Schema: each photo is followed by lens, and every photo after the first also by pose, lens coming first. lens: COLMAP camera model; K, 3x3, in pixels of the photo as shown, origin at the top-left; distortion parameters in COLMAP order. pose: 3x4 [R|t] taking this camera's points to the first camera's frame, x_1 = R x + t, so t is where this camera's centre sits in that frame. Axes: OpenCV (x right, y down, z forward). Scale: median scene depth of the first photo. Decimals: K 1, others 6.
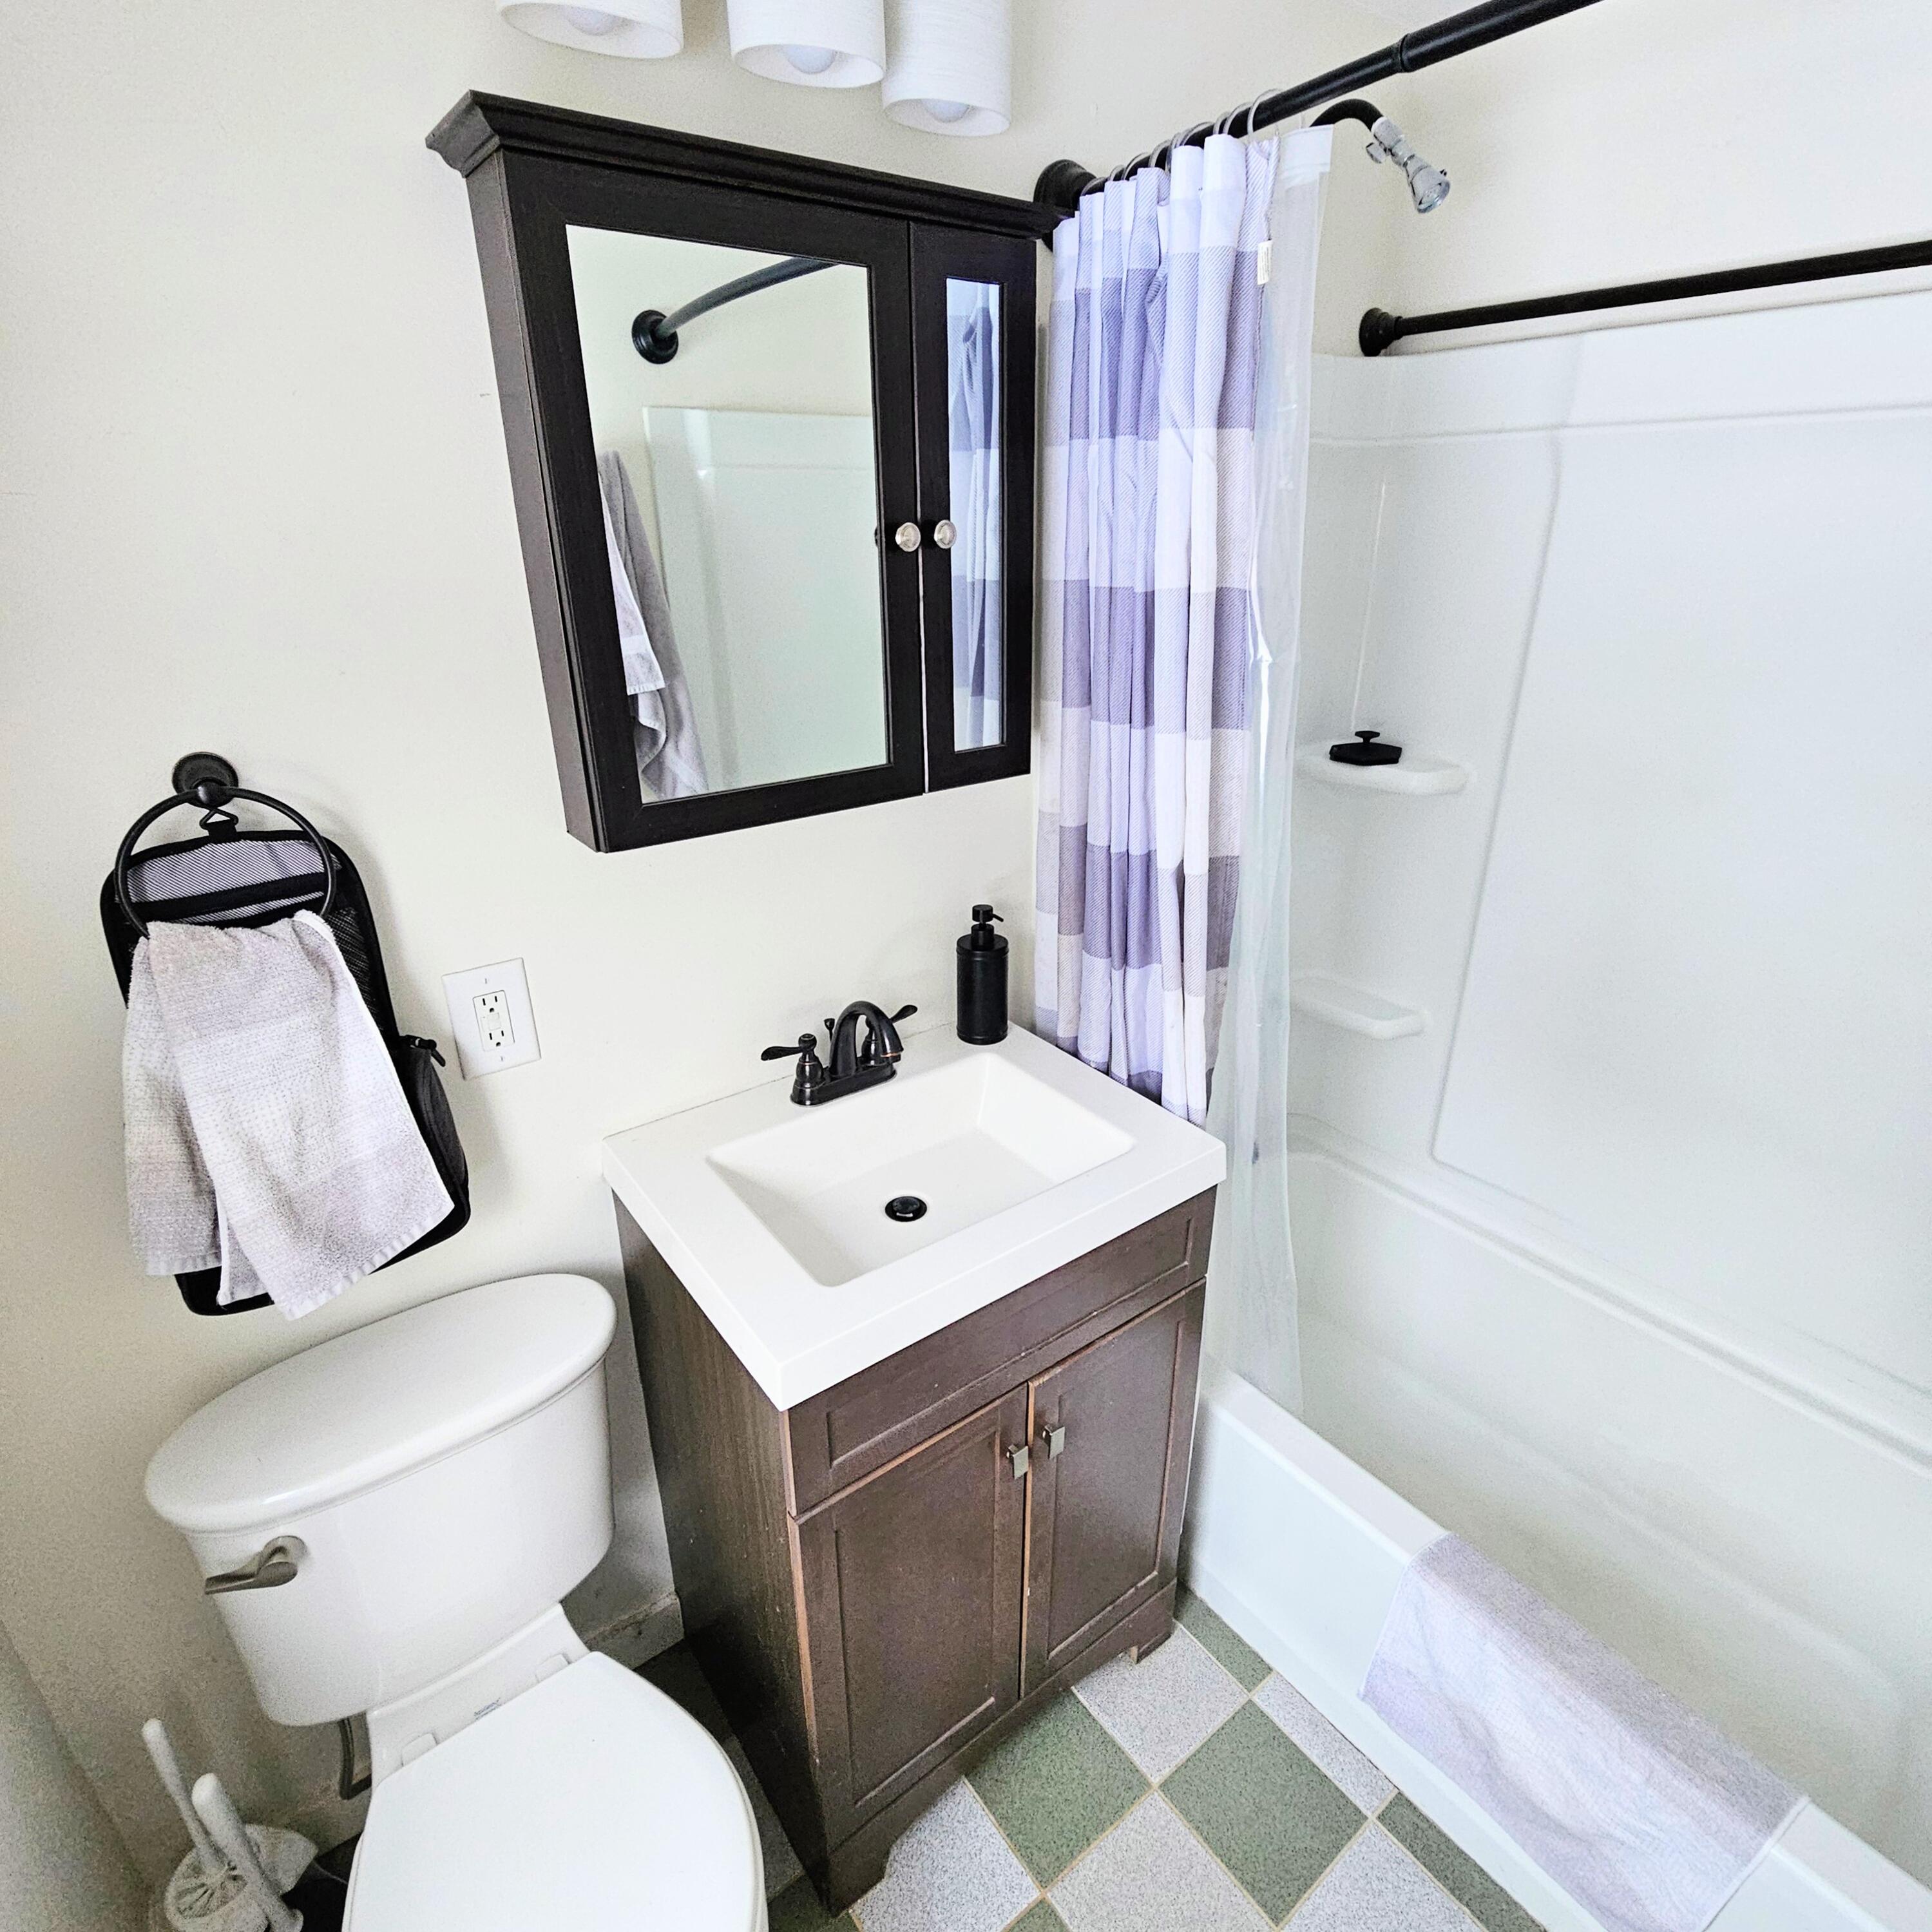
lens RADIAL K [[1059.0, 0, 973.5], [0, 1059.0, 956.8], [0, 0, 1]] dist [-0.003480, -0.000524]
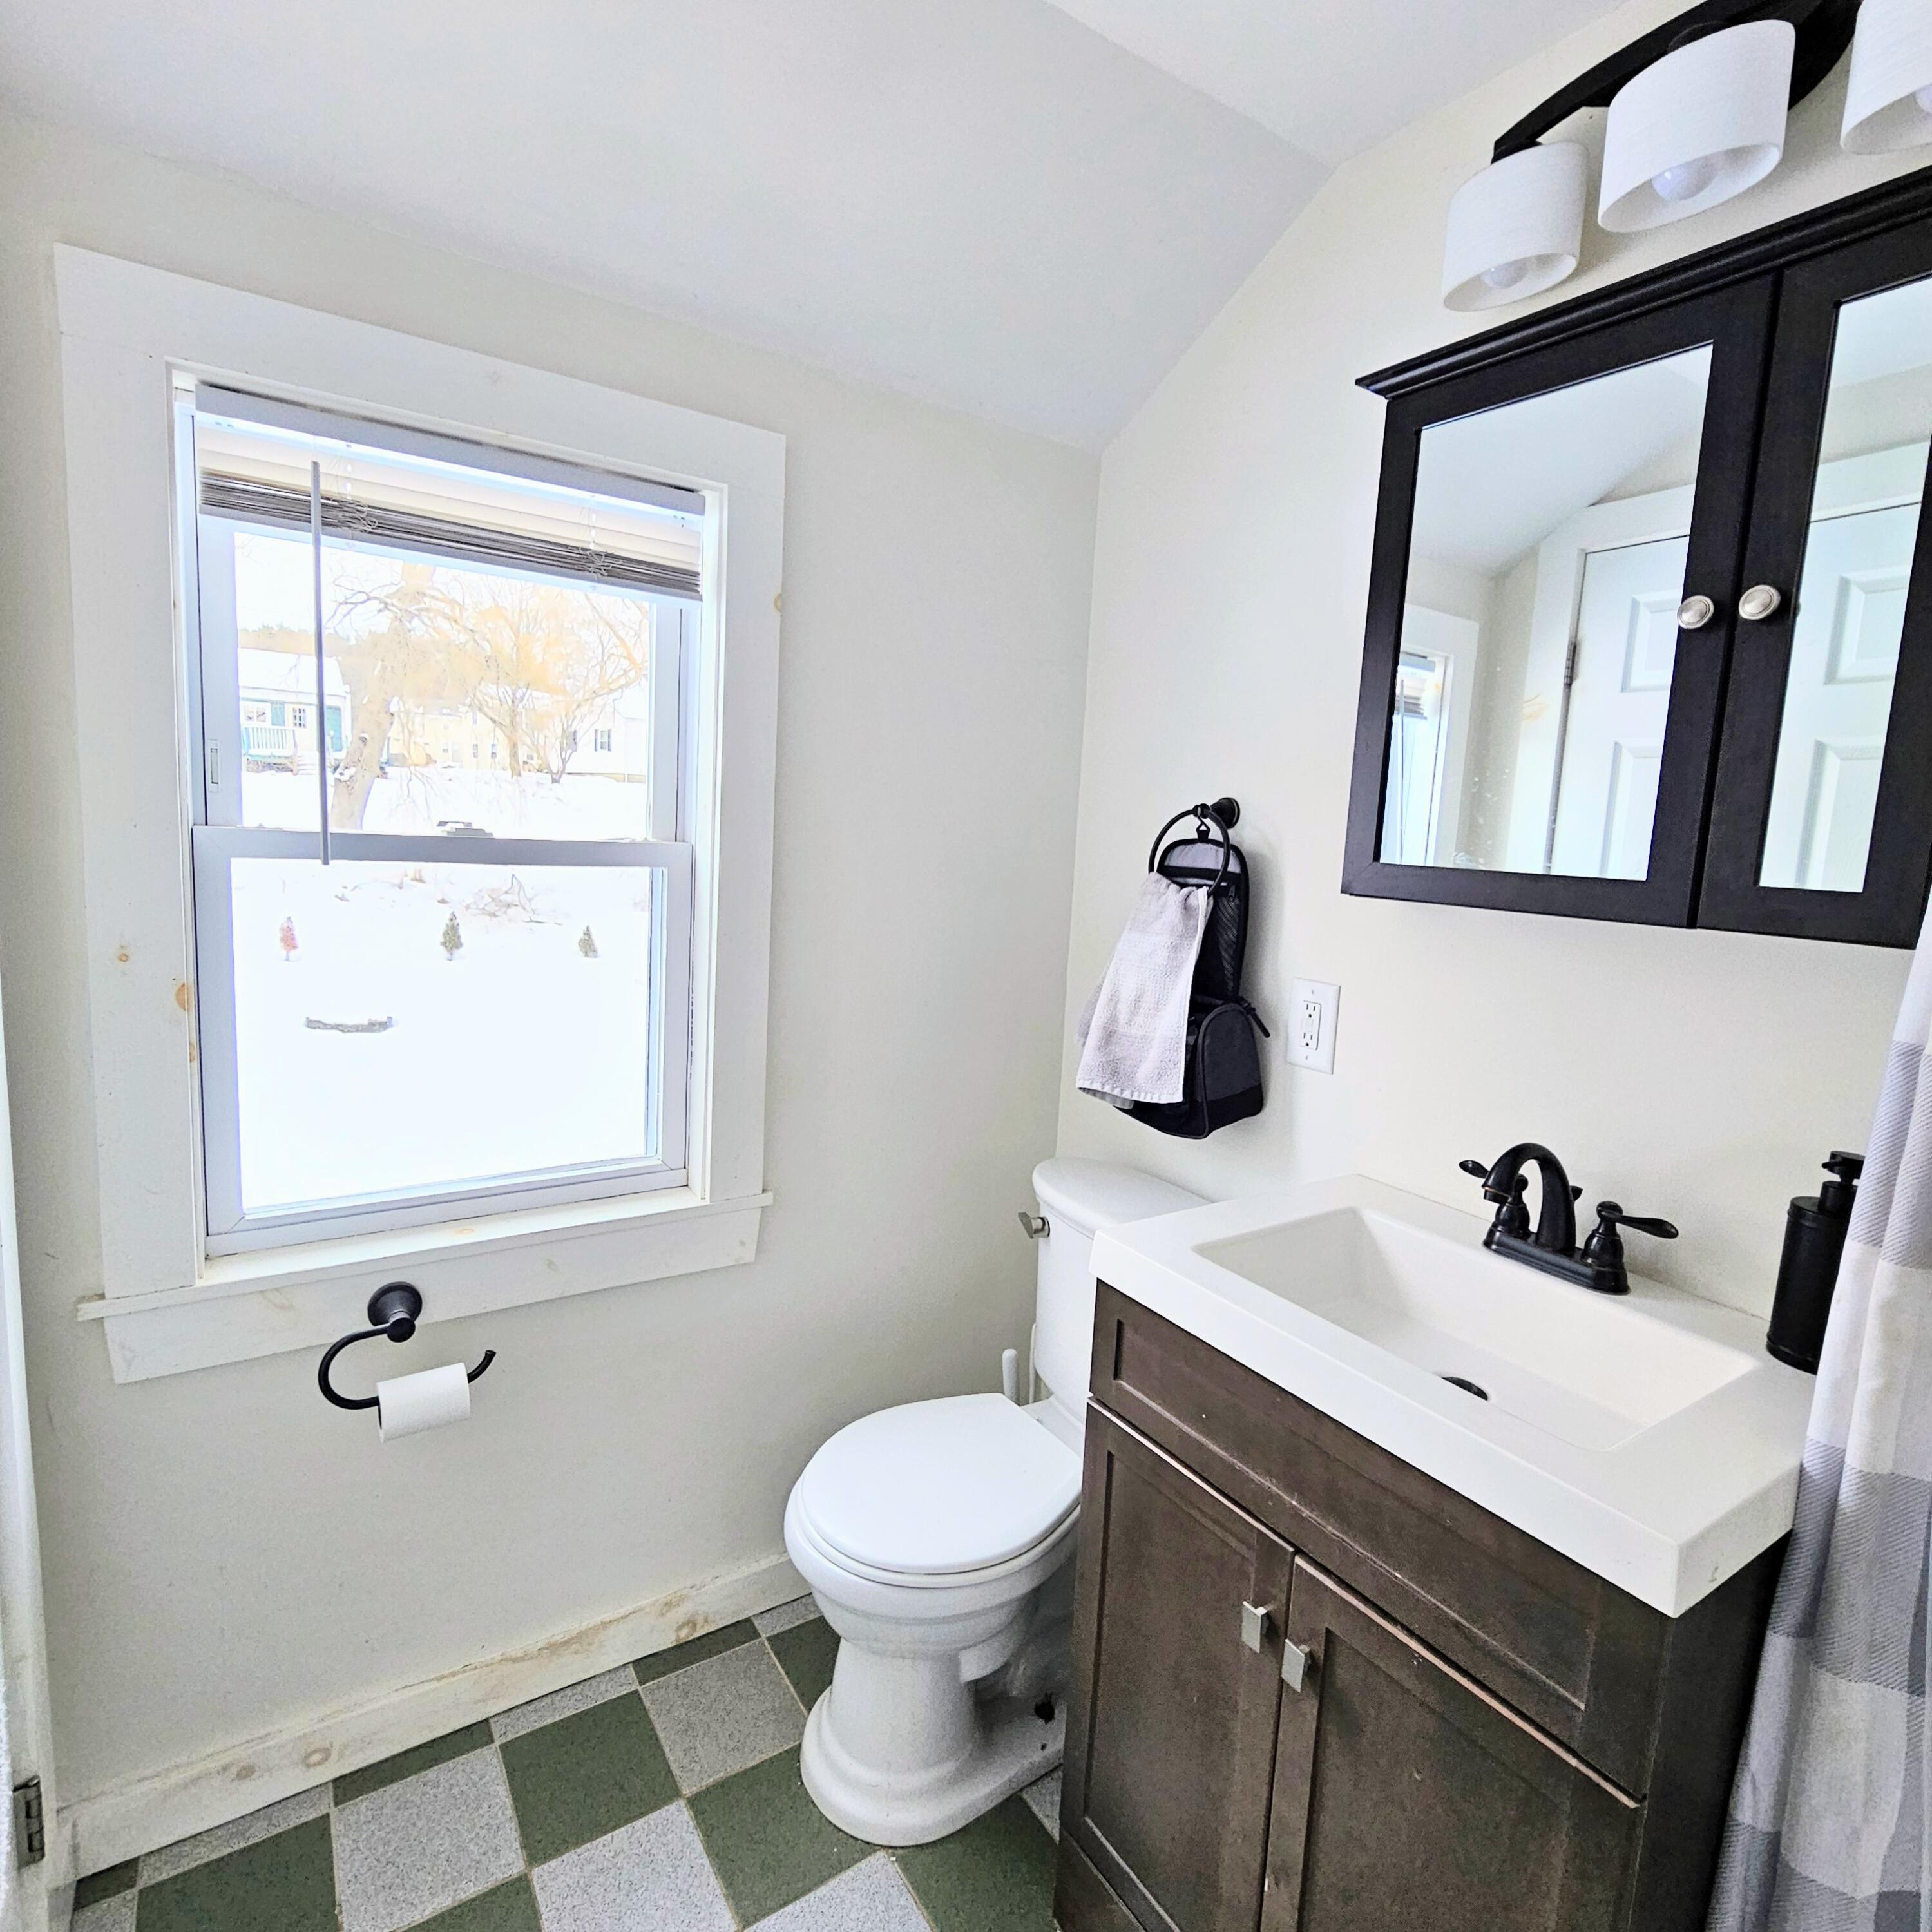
lens RADIAL K [[1059.0, 0, 969.6], [0, 1059.0, 976.1], [0, 0, 1]] dist [-0.003480, -0.000524]
pose [[-0.069184, 0.142798, -0.987331, 0.923846], [-0.431289, 0.888151, 0.158675, -0.020727], [0.899557, 0.436803, 0.000141, 0.649090]]
